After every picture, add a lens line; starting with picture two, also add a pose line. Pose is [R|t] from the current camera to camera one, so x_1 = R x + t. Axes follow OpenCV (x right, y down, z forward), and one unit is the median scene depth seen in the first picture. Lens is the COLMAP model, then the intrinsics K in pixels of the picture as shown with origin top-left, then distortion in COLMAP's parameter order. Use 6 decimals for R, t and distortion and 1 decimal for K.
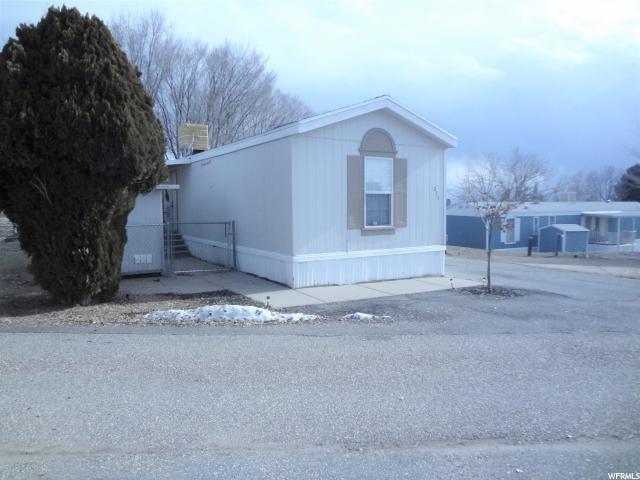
lens RADIAL K [[475.5, 0, 318.6], [0, 475.5, 241.0], [0, 0, 1]] dist [-0.028649, -0.001949]
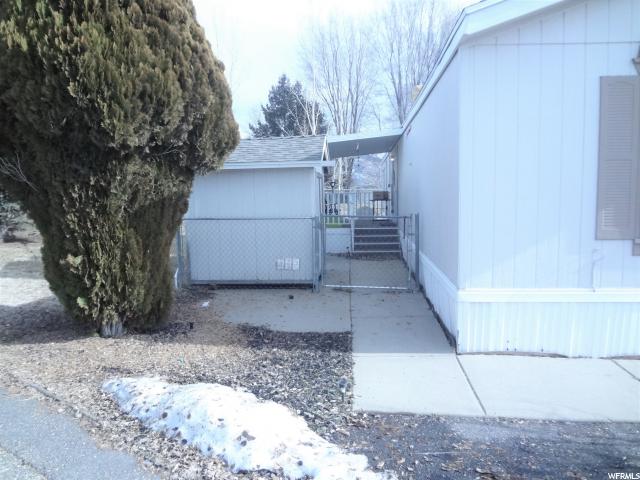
lens RADIAL K [[475.5, 0, 321.4], [0, 475.5, 236.6], [0, 0, 1]] dist [-0.028649, -0.001949]
pose [[0.801083, 0.048533, -0.596582, 0.121042], [-0.038158, 0.998821, 0.030018, -0.031618], [0.597335, -0.001283, 0.801991, 0.482417]]
